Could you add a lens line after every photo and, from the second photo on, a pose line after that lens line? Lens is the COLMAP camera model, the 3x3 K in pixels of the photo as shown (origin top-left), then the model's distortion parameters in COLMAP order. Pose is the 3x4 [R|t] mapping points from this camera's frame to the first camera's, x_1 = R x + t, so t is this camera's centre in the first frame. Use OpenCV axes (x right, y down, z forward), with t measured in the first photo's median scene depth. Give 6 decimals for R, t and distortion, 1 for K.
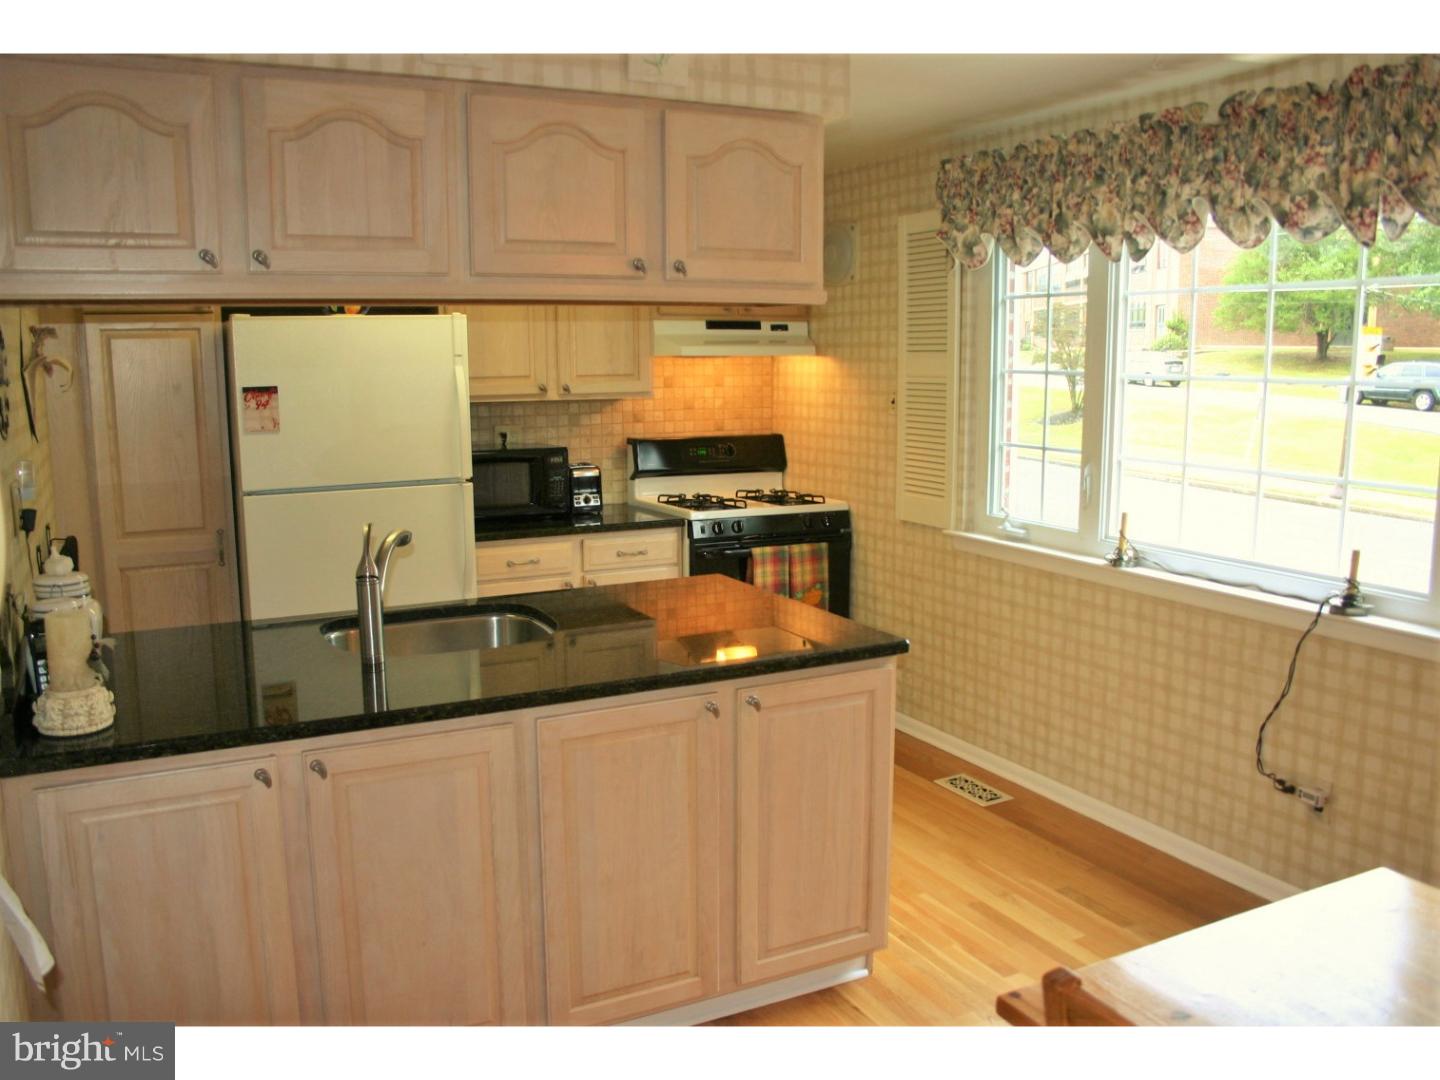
lens RADIAL K [[1187.9, 0, 714.0], [0, 1187.9, 544.8], [0, 0, 1]] dist [-0.157223, 0.142651]
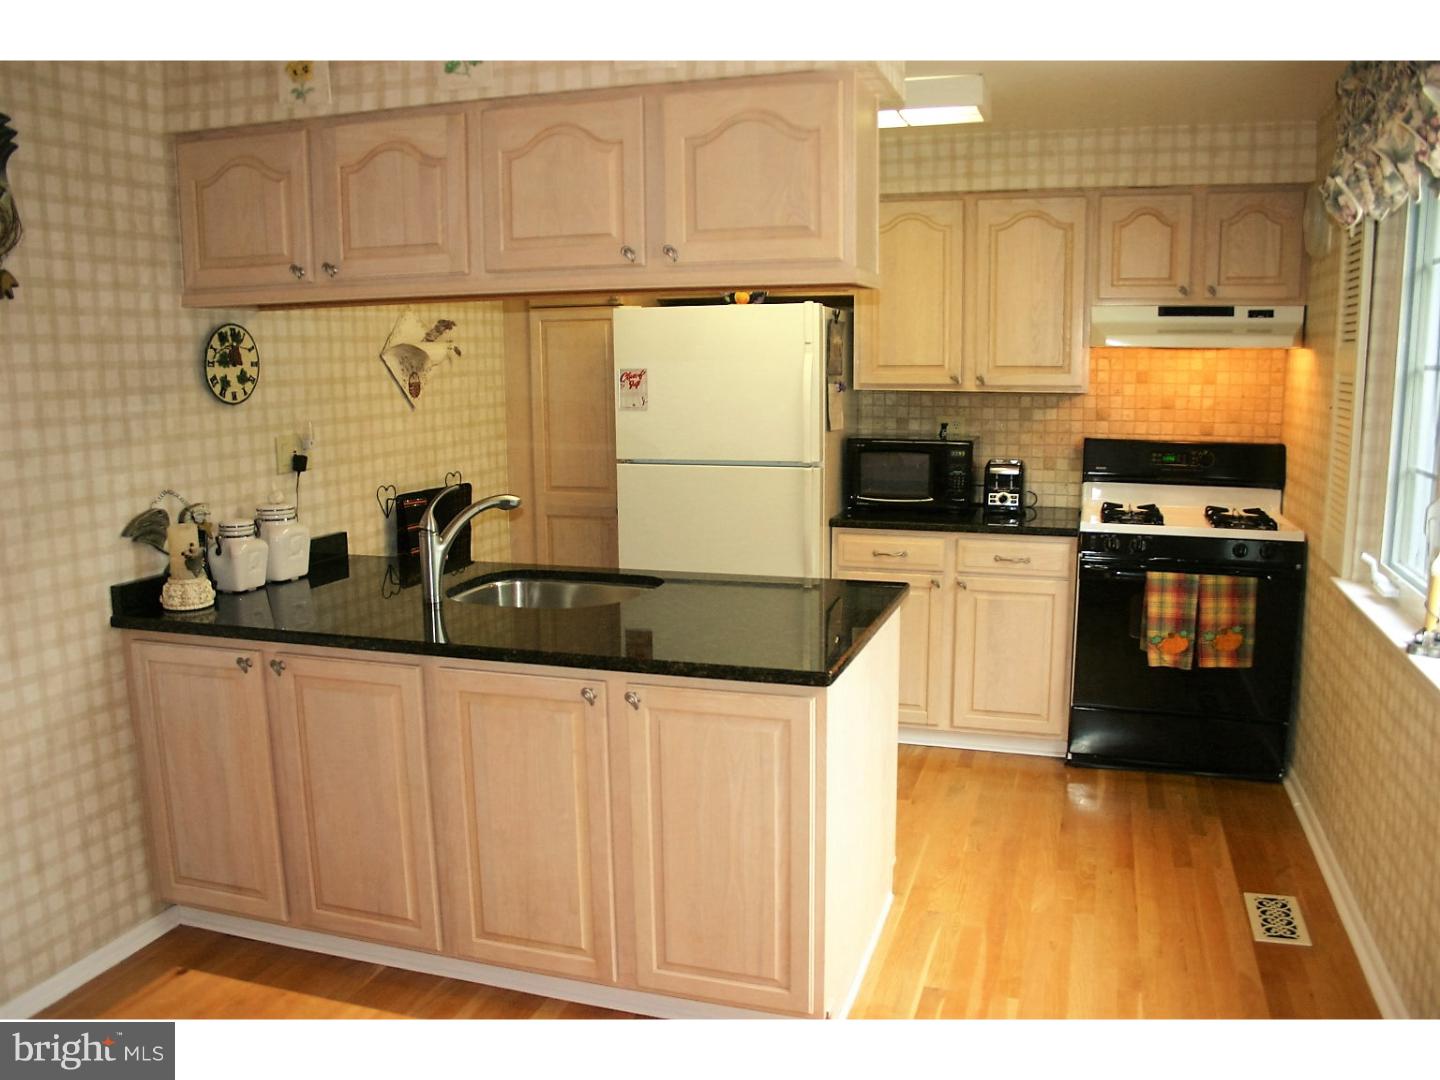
lens RADIAL K [[1170.9, 0, 722.9], [0, 1170.9, 546.3], [0, 0, 1]] dist [-0.150930, 0.130326]
pose [[0.709867, 0.115369, -0.694823, 0.509252], [-0.107831, 0.992666, 0.054657, -0.036113], [0.696033, 0.036125, 0.717101, 0.249057]]
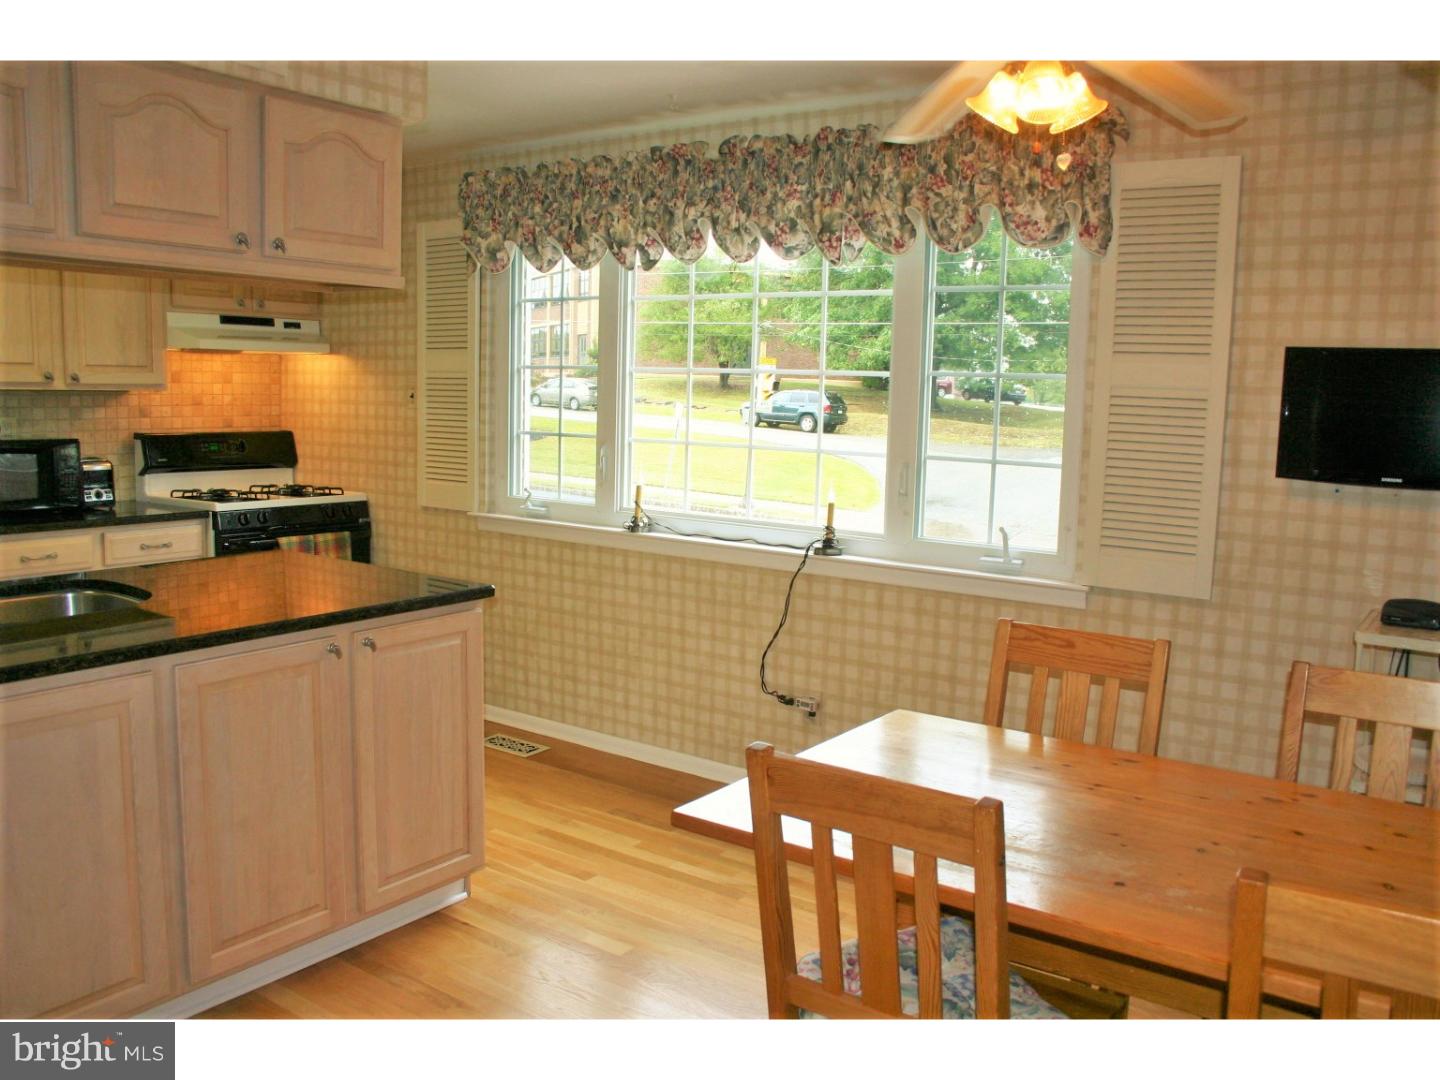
lens RADIAL K [[1170.9, 0, 722.9], [0, 1170.9, 546.3], [0, 0, 1]] dist [-0.150930, 0.130326]
pose [[0.884192, -0.035167, 0.465798, -0.118526], [0.044065, 0.998995, -0.008222, 0.045951], [-0.465041, 0.027795, 0.884853, -0.067962]]
